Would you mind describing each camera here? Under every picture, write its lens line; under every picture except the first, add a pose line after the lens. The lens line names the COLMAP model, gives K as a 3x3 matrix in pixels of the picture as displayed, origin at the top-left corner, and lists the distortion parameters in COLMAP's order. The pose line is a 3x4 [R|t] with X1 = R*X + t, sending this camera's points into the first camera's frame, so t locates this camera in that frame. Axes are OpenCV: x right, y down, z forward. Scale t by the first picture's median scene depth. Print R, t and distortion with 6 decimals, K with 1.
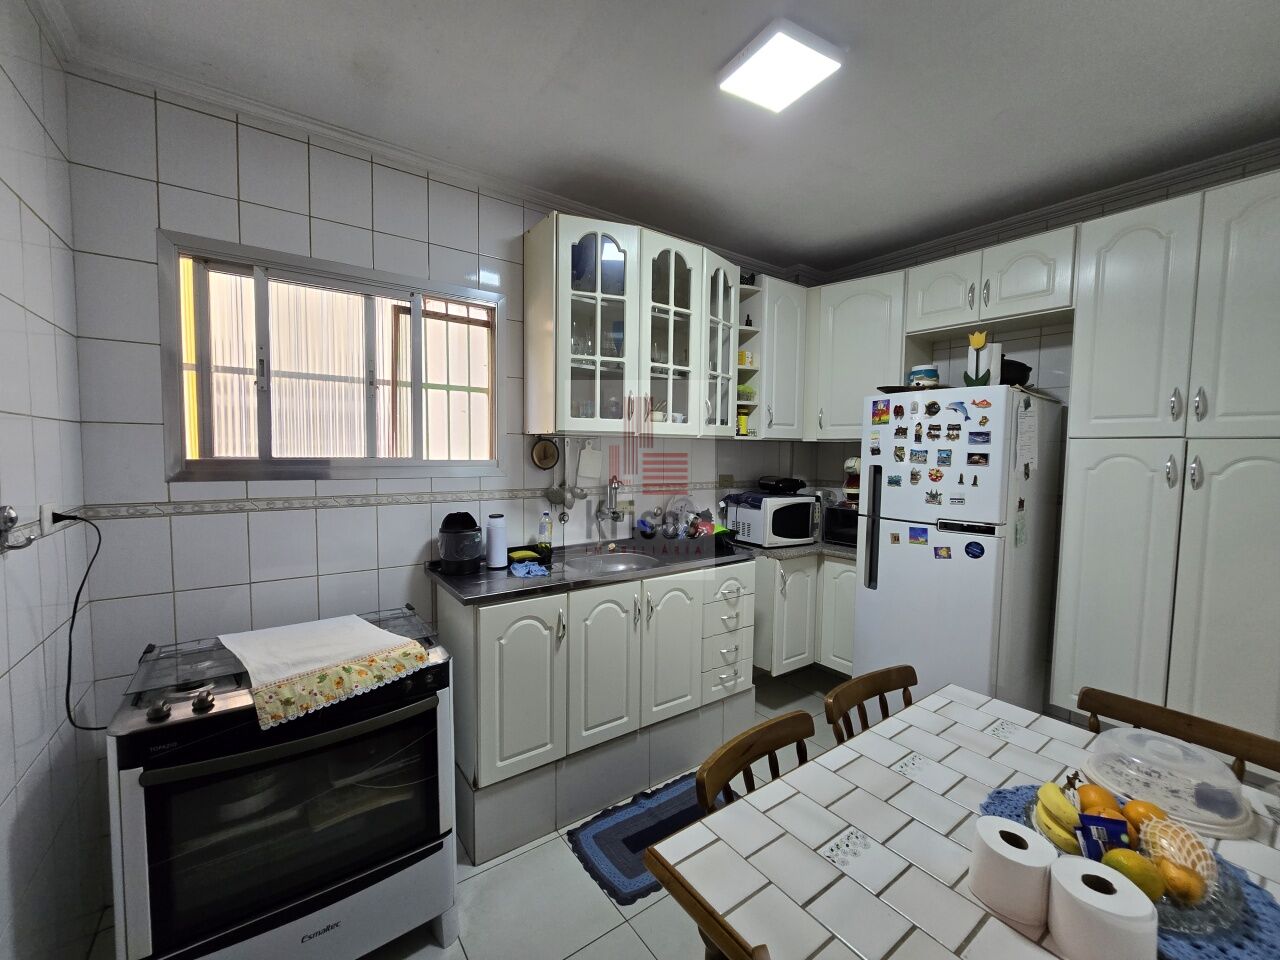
lens RADIAL K [[525.4, 0, 640.9], [0, 525.4, 480.7], [0, 0, 1]] dist [-0.002310, -0.000725]
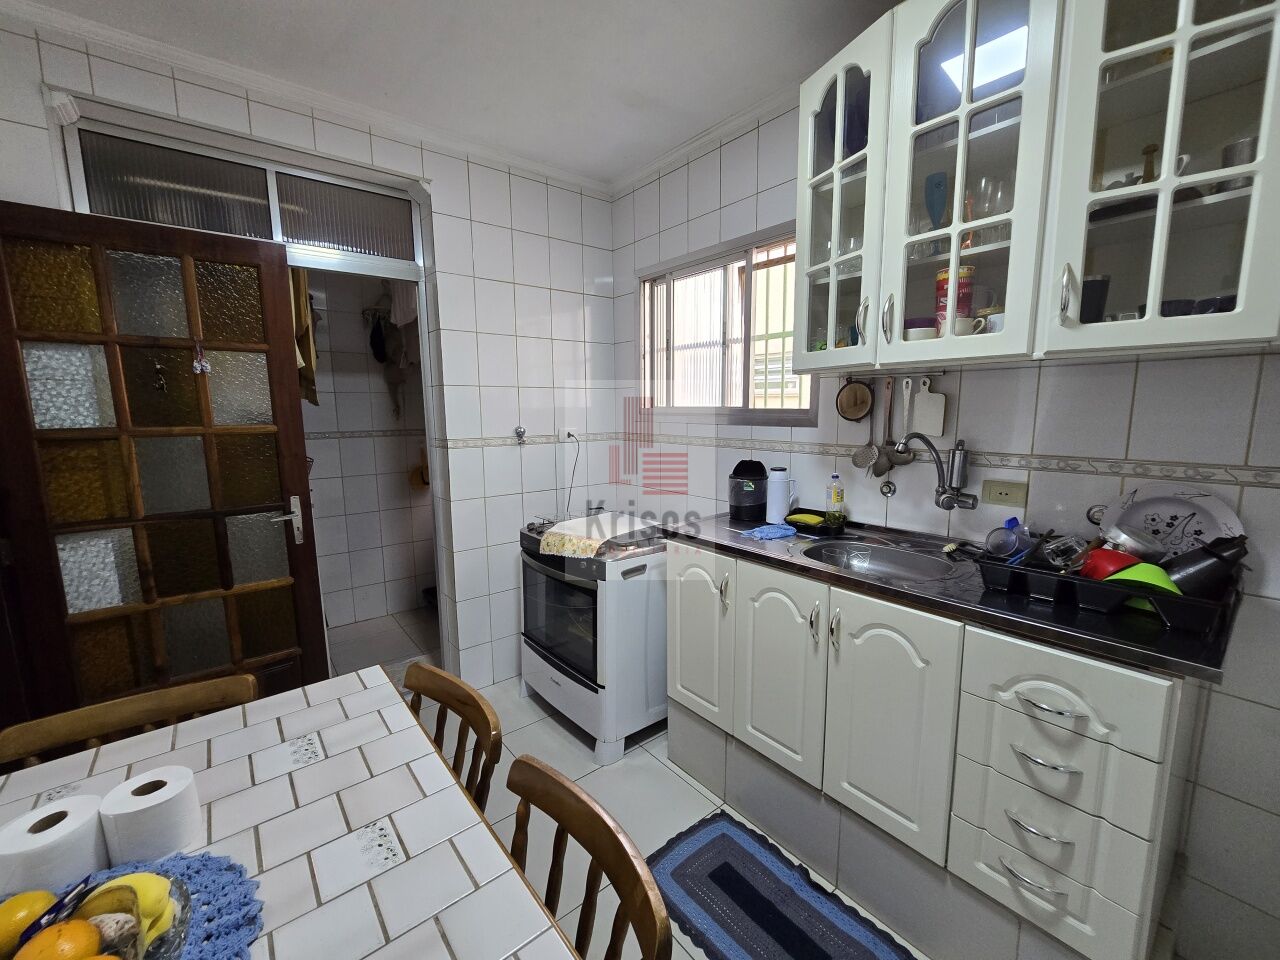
lens RADIAL K [[525.4, 0, 640.9], [0, 525.4, 480.7], [0, 0, 1]] dist [-0.002310, -0.000725]
pose [[0.058377, 0.129448, -0.989866, 0.664384], [-0.051000, 0.990649, 0.126542, -0.018694], [0.996991, 0.043096, 0.064433, 0.733686]]
